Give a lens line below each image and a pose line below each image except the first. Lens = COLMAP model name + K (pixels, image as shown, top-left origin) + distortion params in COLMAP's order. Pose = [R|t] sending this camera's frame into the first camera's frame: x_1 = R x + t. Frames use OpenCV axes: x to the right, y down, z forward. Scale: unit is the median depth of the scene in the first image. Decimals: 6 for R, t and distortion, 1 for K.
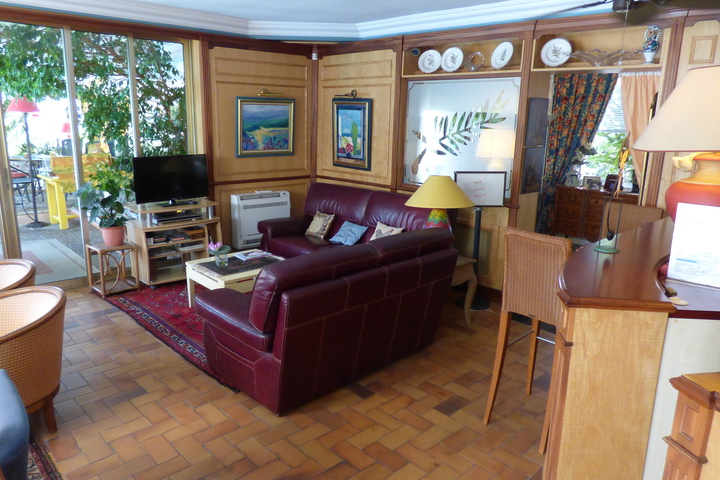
lens RADIAL K [[510.3, 0, 364.2], [0, 510.3, 240.3], [0, 0, 1]] dist [0.010248, 0.002128]
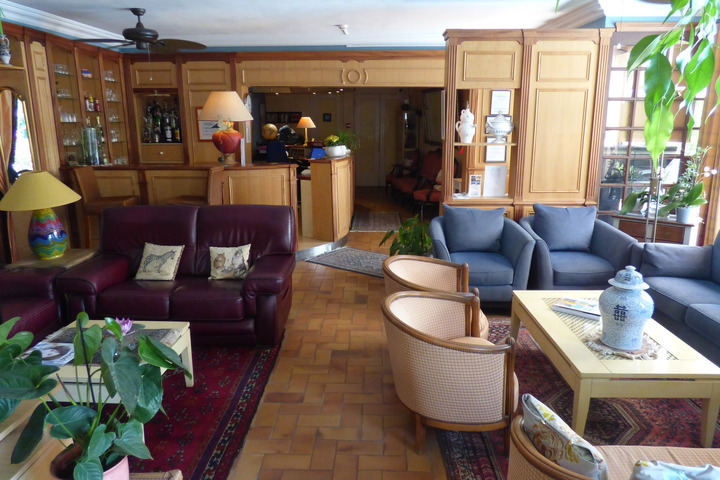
lens RADIAL K [[510.3, 0, 360.8], [0, 510.3, 239.3], [0, 0, 1]] dist [0.010248, 0.002128]
pose [[-0.698660, -0.193333, 0.688837, -1.058587], [0.144123, 0.905029, 0.400189, -0.339309], [-0.700787, 0.378873, -0.604444, 1.350752]]
